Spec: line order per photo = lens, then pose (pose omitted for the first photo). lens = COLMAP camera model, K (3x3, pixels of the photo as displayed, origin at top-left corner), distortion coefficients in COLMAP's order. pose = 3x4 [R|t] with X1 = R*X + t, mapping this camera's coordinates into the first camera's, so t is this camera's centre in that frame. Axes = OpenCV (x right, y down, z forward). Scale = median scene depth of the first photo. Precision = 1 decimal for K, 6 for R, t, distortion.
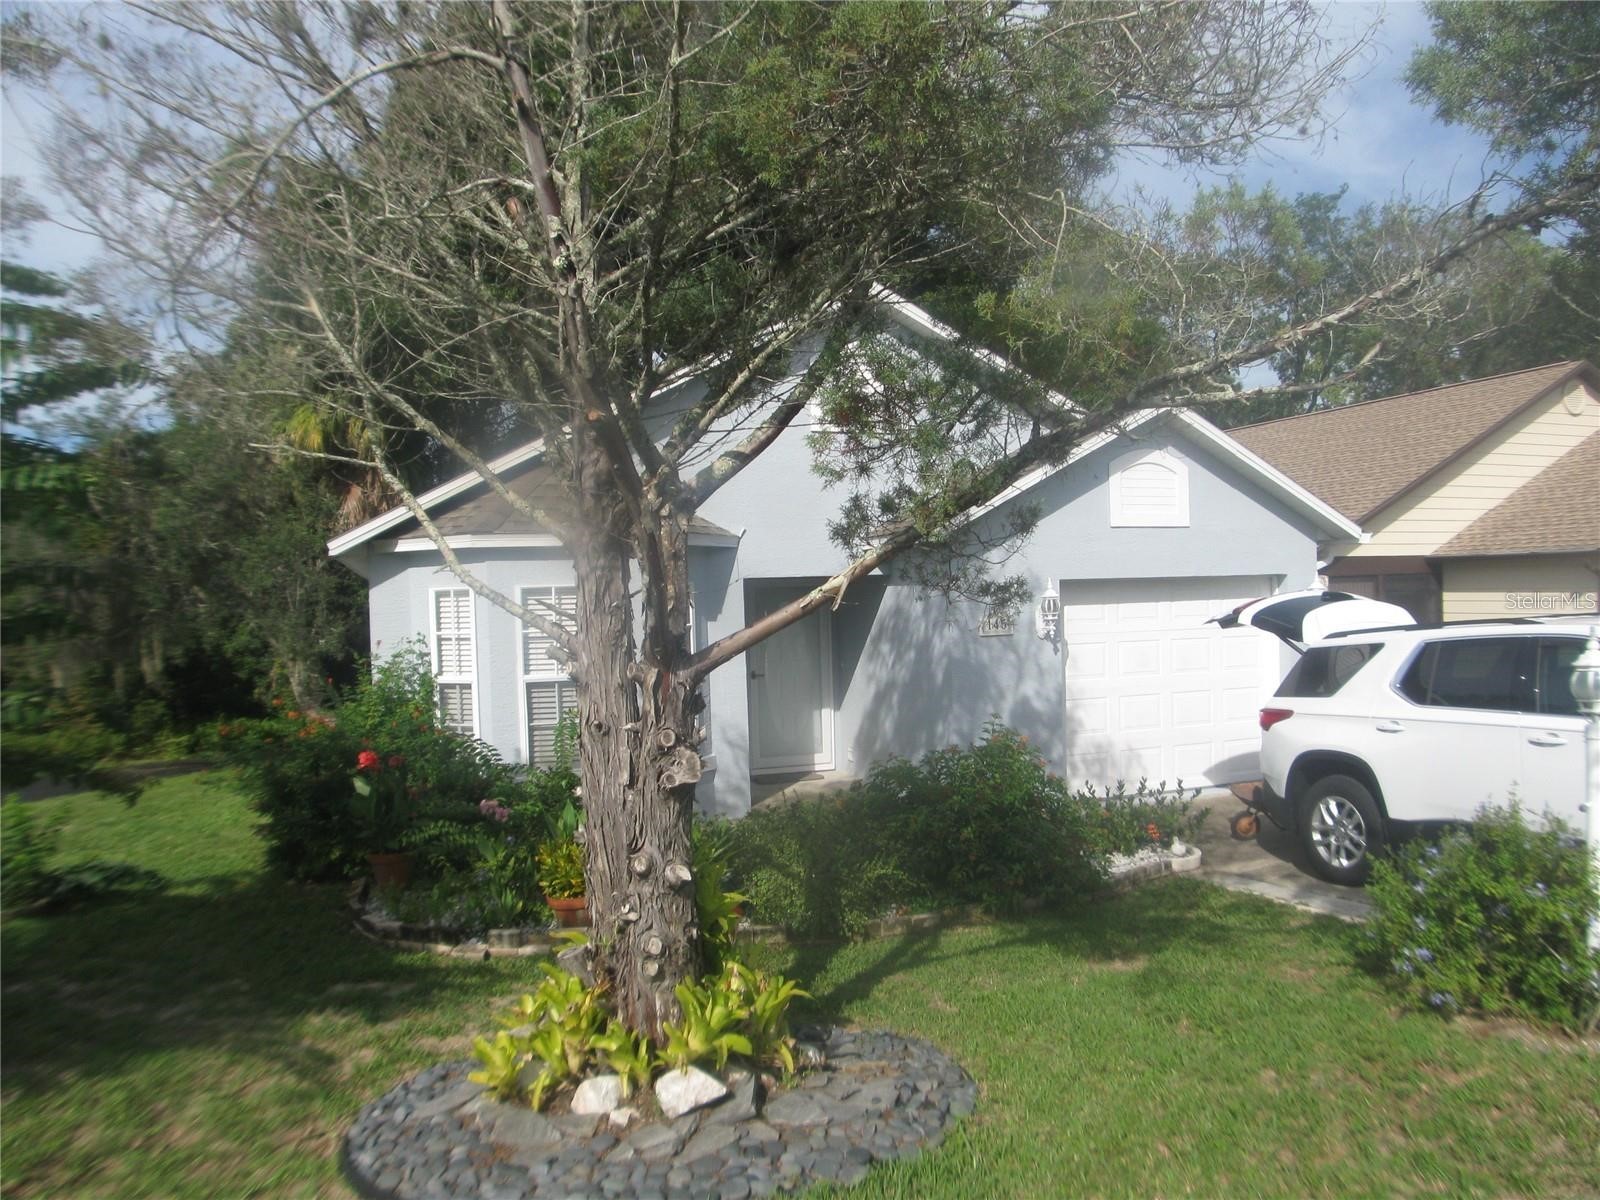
lens RADIAL K [[1138.1, 0, 800.0], [0, 1138.1, 600.0], [0, 0, 1]] dist [-0.126267, 0.060677]
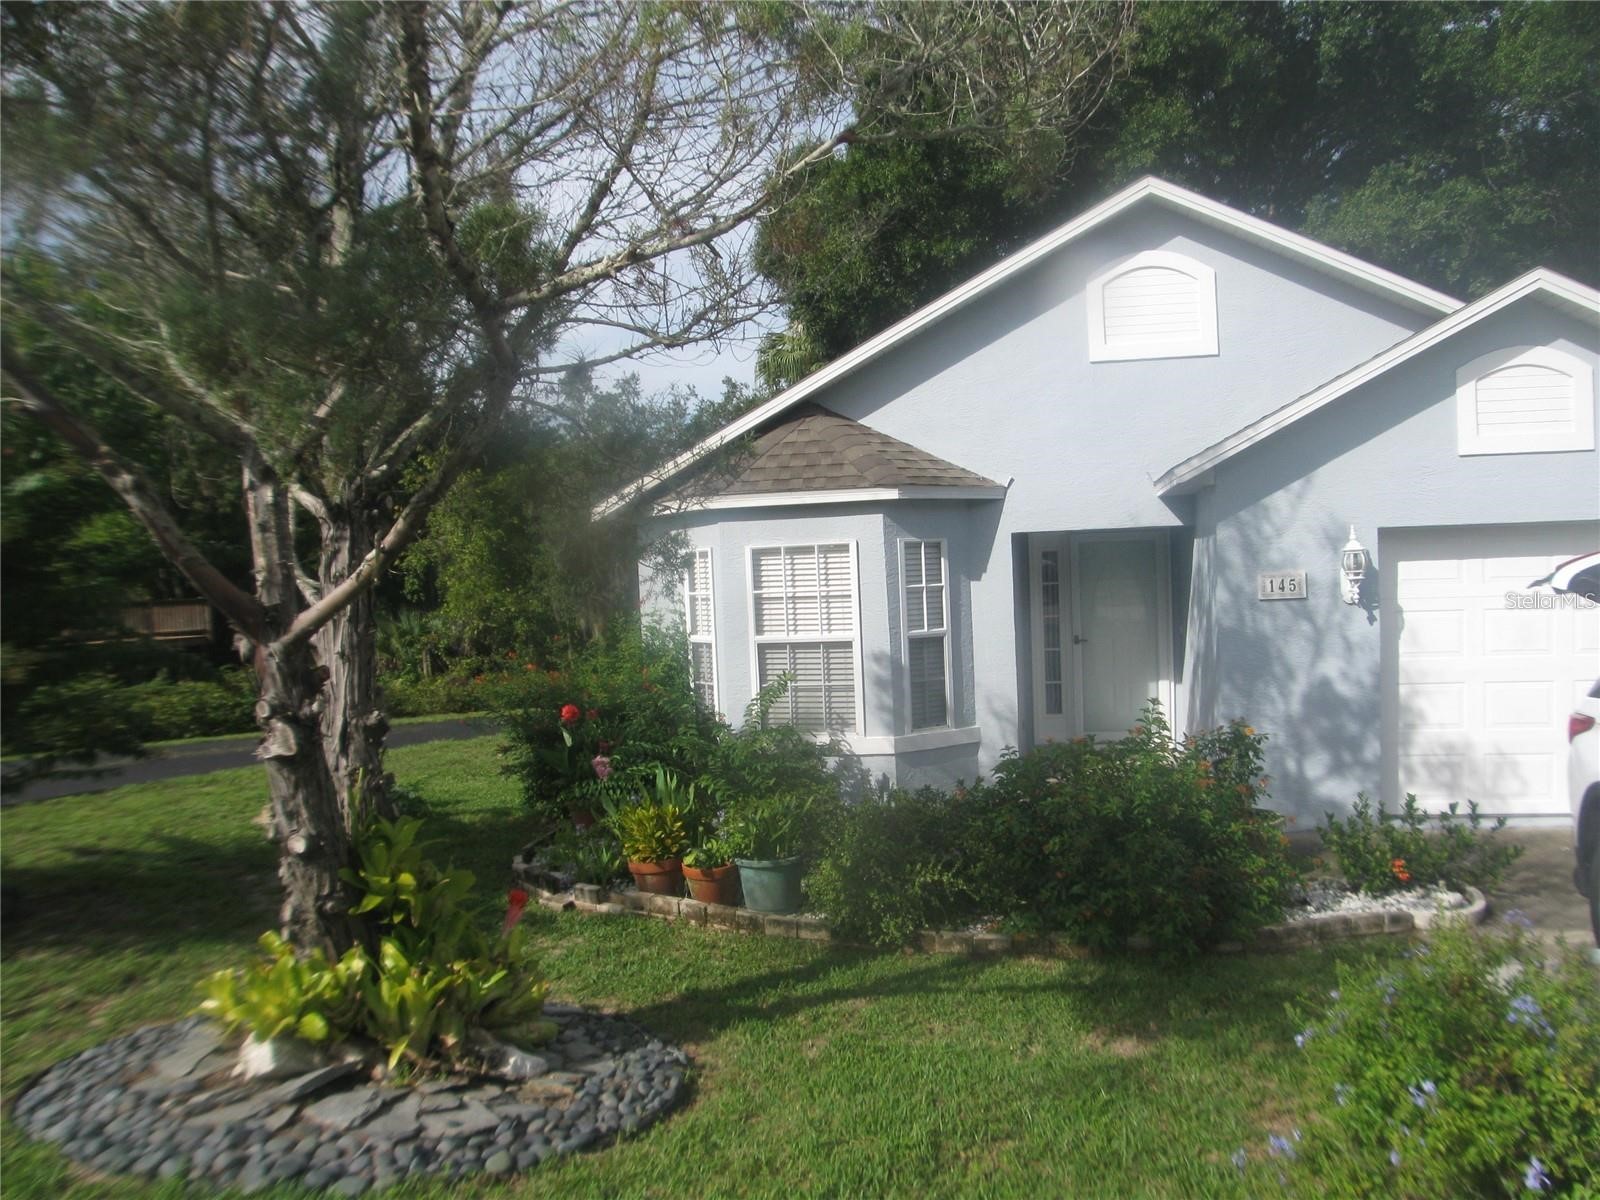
lens RADIAL K [[1146.8, 0, 814.9], [0, 1146.8, 609.5], [0, 0, 1]] dist [-0.150727, 0.067984]
pose [[0.851867, 0.013085, -0.523595, 0.301430], [0.012668, 0.998881, 0.045573, -0.001747], [0.523605, -0.045455, 0.850747, 0.157529]]
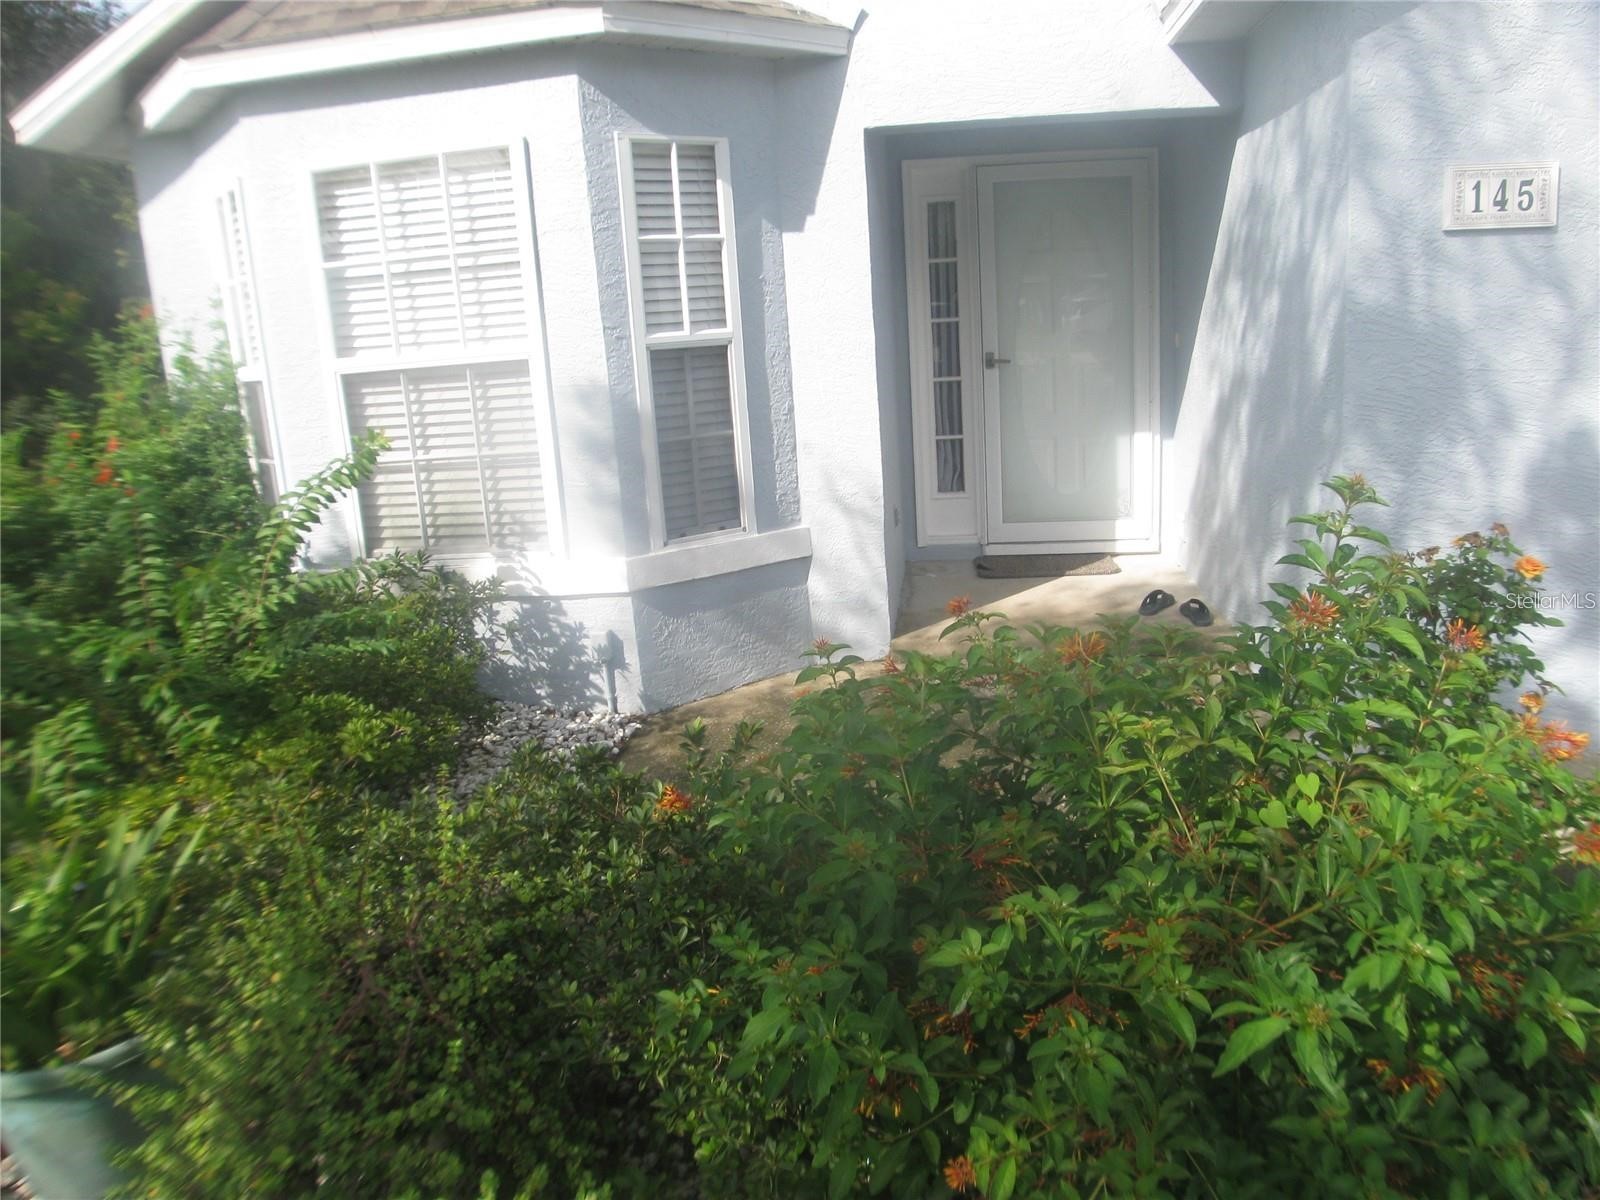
lens RADIAL K [[1117.1, 0, 800.7], [0, 1117.1, 573.2], [0, 0, 1]] dist [-0.152821, -0.000042]
pose [[0.893400, 0.077992, -0.442442, 0.128701], [0.028717, 0.972888, 0.229485, 0.051374], [0.448344, -0.217728, 0.866938, 0.619846]]
